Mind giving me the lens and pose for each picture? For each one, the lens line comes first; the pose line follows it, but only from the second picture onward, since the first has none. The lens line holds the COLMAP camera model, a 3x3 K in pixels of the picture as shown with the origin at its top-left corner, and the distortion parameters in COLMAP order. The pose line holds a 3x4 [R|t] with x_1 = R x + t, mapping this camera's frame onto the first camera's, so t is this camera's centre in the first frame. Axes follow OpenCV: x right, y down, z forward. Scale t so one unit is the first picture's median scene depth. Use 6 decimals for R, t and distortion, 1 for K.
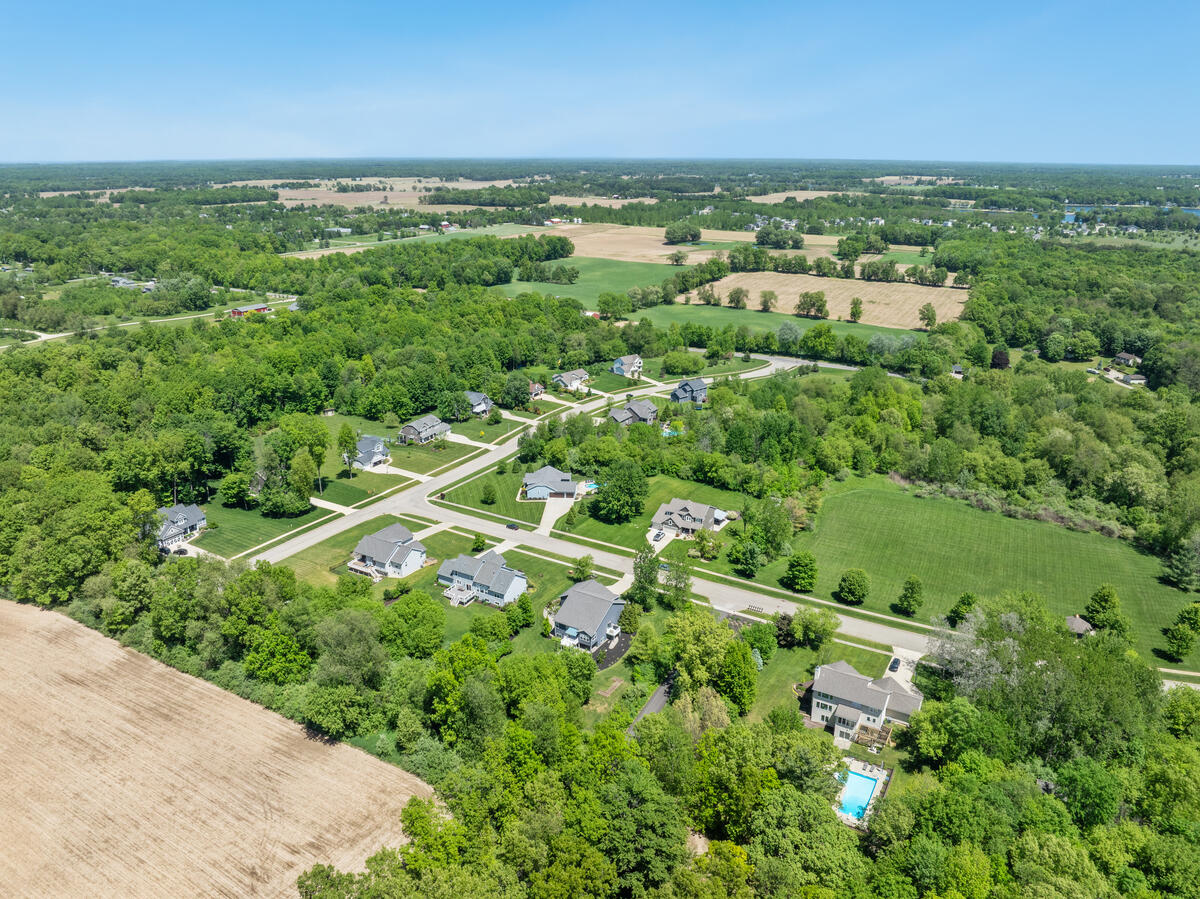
lens RADIAL K [[846.8, 0, 598.8], [0, 846.8, 442.8], [0, 0, 1]] dist [-0.041870, 0.005467]
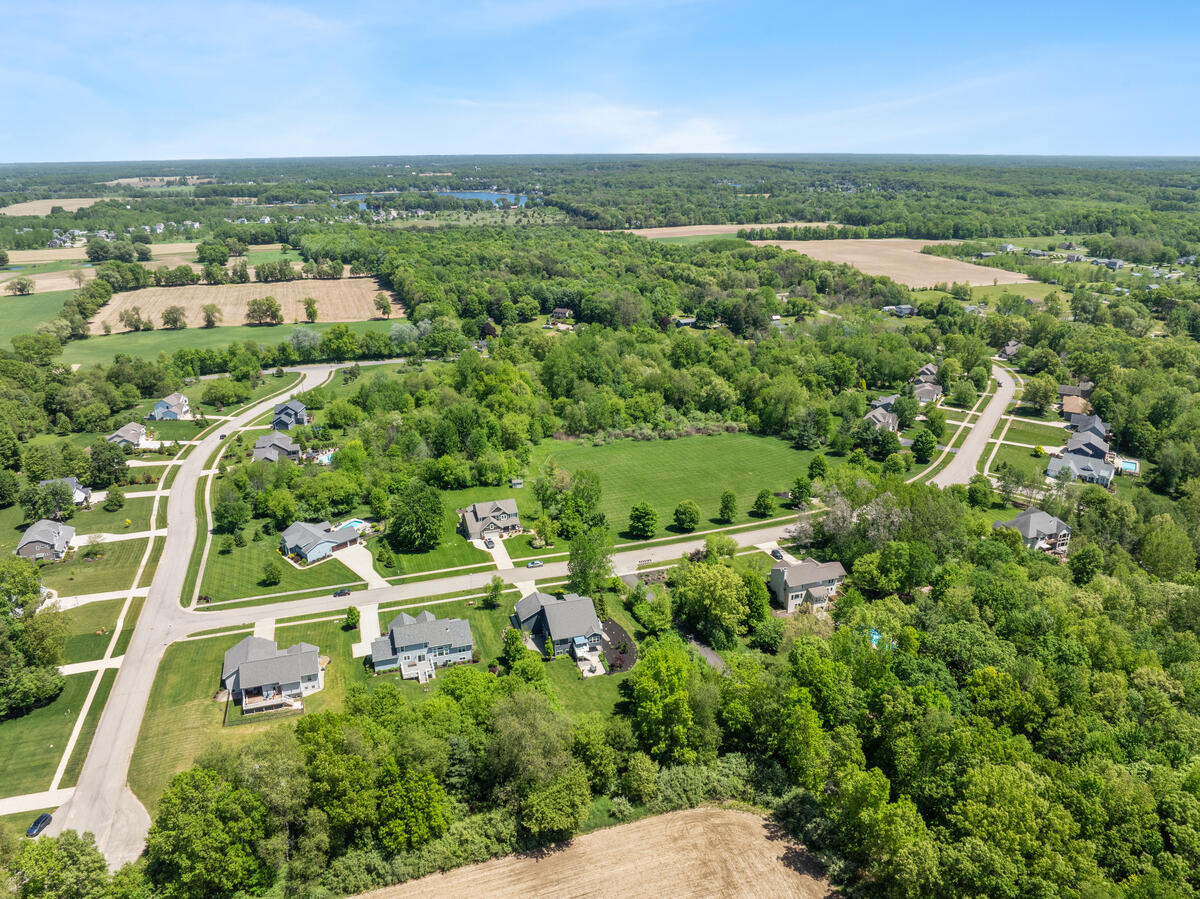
lens RADIAL K [[846.8, 0, 598.8], [0, 846.8, 442.8], [0, 0, 1]] dist [-0.041870, 0.005467]
pose [[0.659710, -0.251906, 0.708044, -0.460636], [0.250045, 0.962045, 0.109298, -0.069167], [-0.708703, 0.104938, 0.697658, 0.196395]]
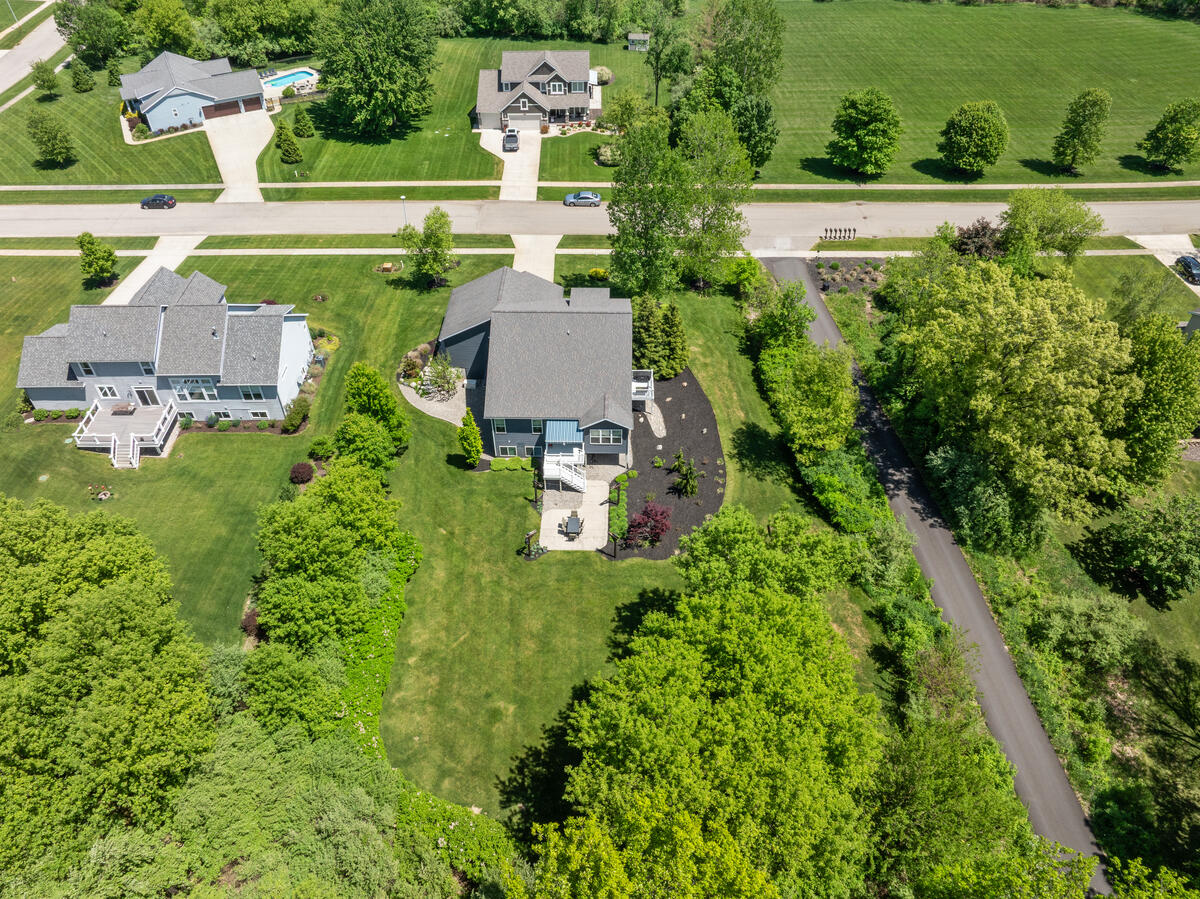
lens RADIAL K [[846.8, 0, 598.8], [0, 846.8, 442.8], [0, 0, 1]] dist [-0.041870, 0.005467]
pose [[0.858653, -0.349274, 0.375130, -0.103260], [0.169397, 0.884130, 0.435452, 0.059299], [-0.483756, -0.310356, 0.818327, 0.506737]]
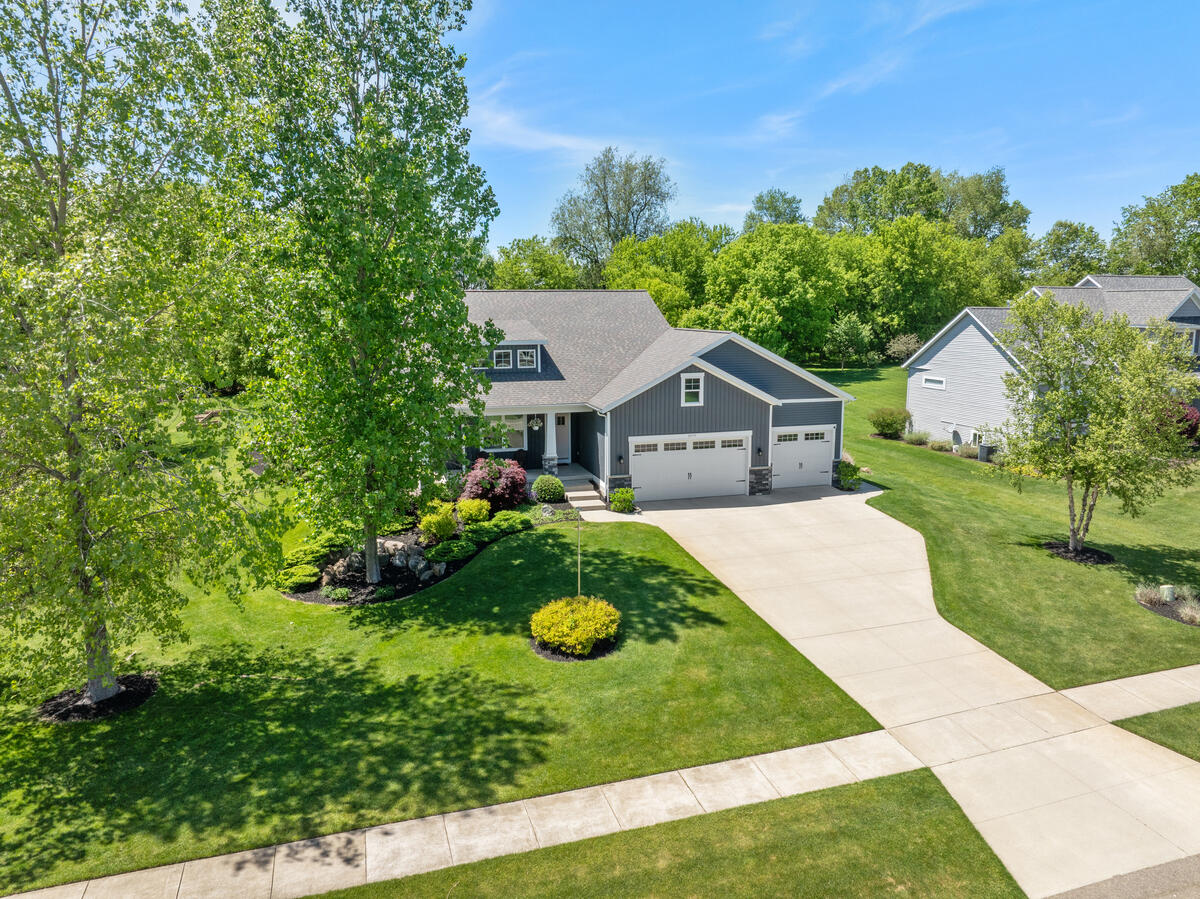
lens RADIAL K [[846.8, 0, 598.8], [0, 846.8, 442.8], [0, 0, 1]] dist [-0.041870, 0.005467]
pose [[-0.671732, 0.121808, -0.730711, 0.089084], [-0.235987, 0.899815, 0.366937, 0.100429], [0.702201, 0.418922, -0.575690, 0.824993]]
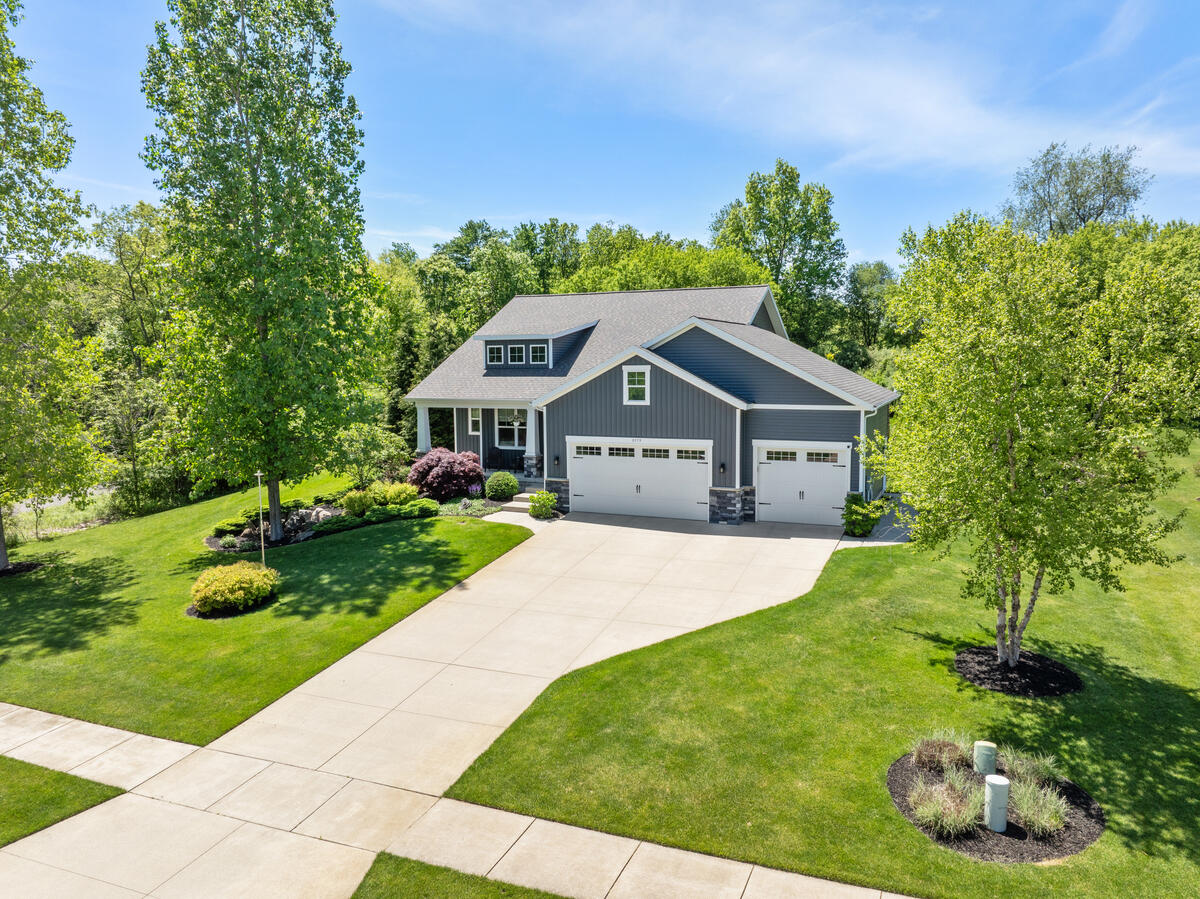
lens RADIAL K [[846.8, 0, 598.8], [0, 846.8, 442.8], [0, 0, 1]] dist [-0.041870, 0.005467]
pose [[-0.990457, 0.021872, -0.136079, 0.017259], [-0.036470, 0.910544, 0.411801, 0.099437], [0.132913, 0.412834, -0.901056, 0.852580]]
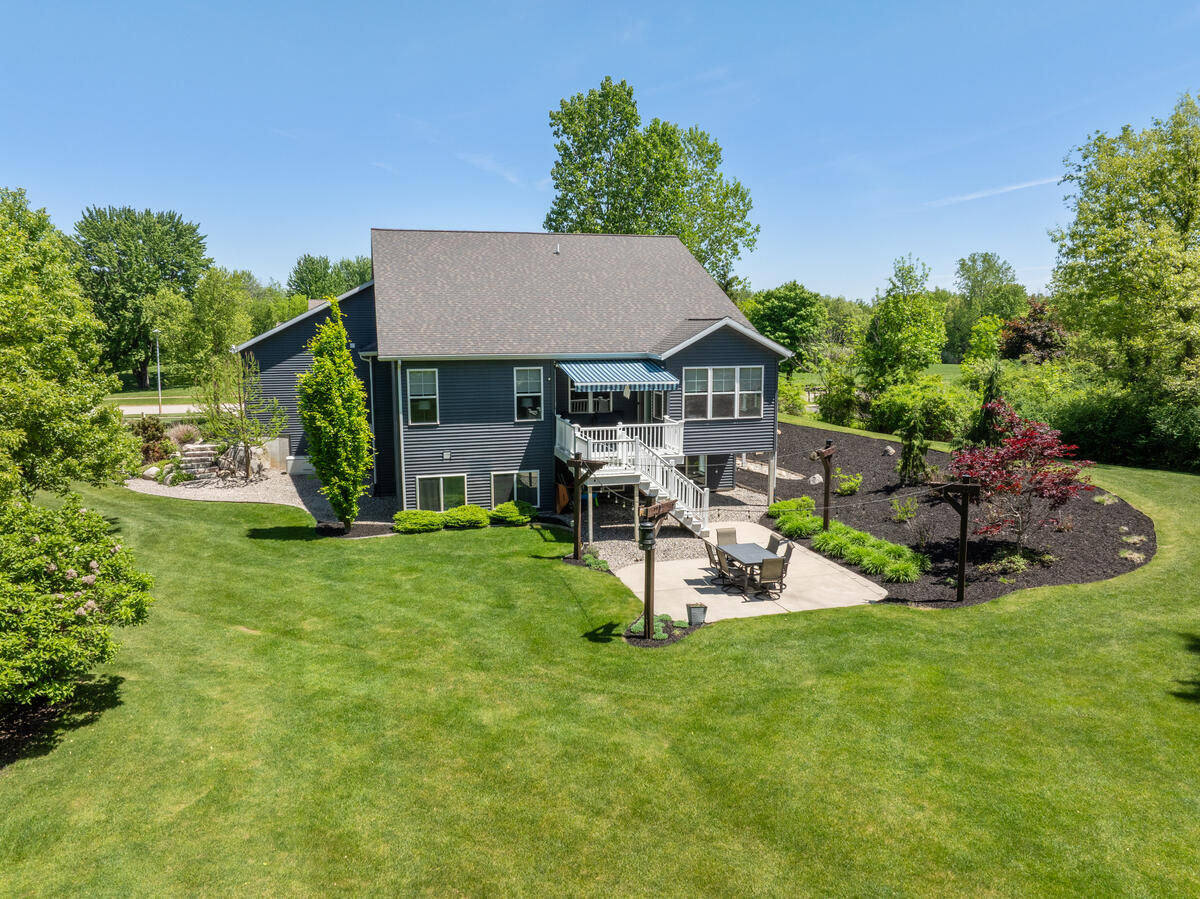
lens RADIAL K [[846.8, 0, 598.8], [0, 846.8, 442.8], [0, 0, 1]] dist [-0.041870, 0.005467]
pose [[0.677212, -0.106236, 0.728078, -0.084538], [0.241971, 0.966639, -0.084020, 0.170998], [-0.694863, 0.233073, 0.680325, 0.651686]]
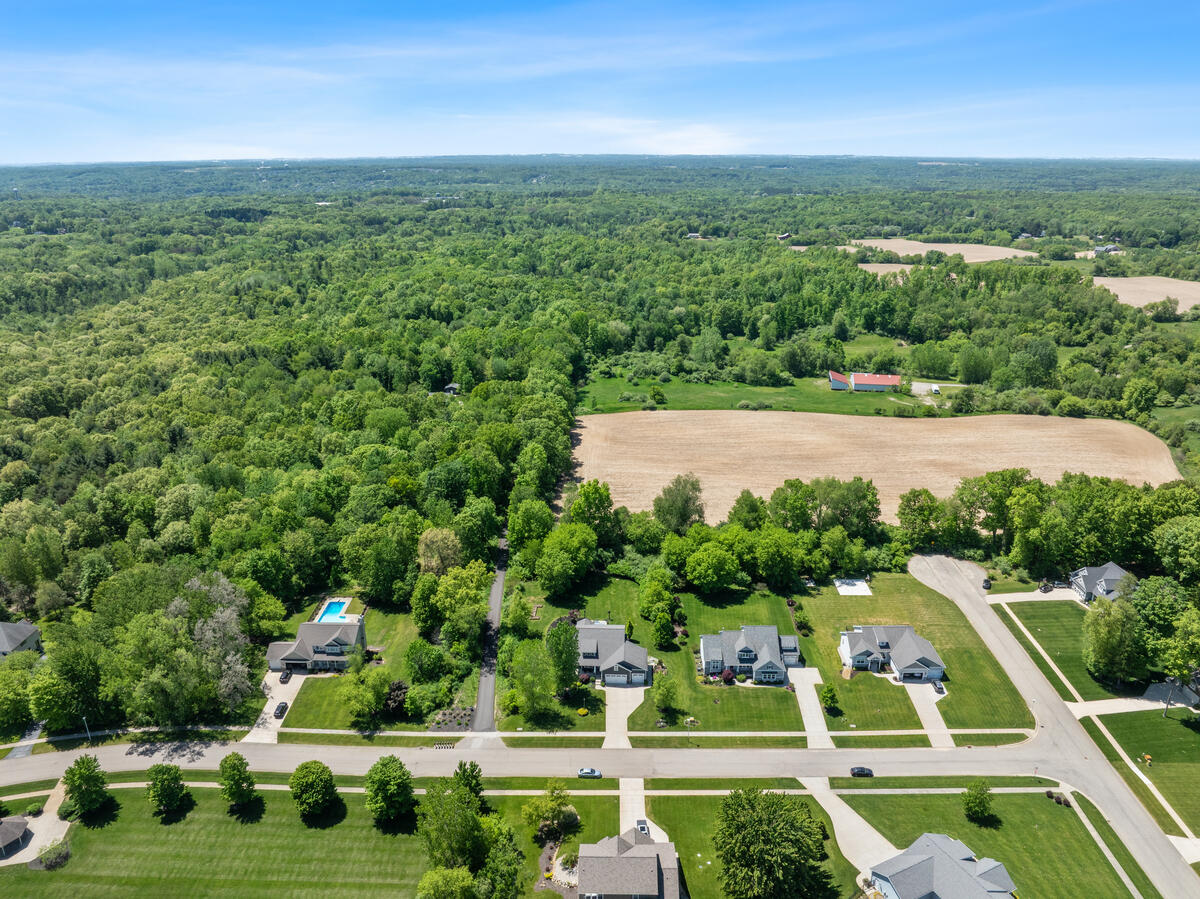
lens RADIAL K [[846.8, 0, 598.8], [0, 846.8, 442.8], [0, 0, 1]] dist [-0.041870, 0.005467]
pose [[-0.869320, 0.162793, -0.466670, 0.293194], [-0.160340, 0.800245, 0.577840, -0.391567], [0.467519, 0.577153, -0.669567, 1.103432]]
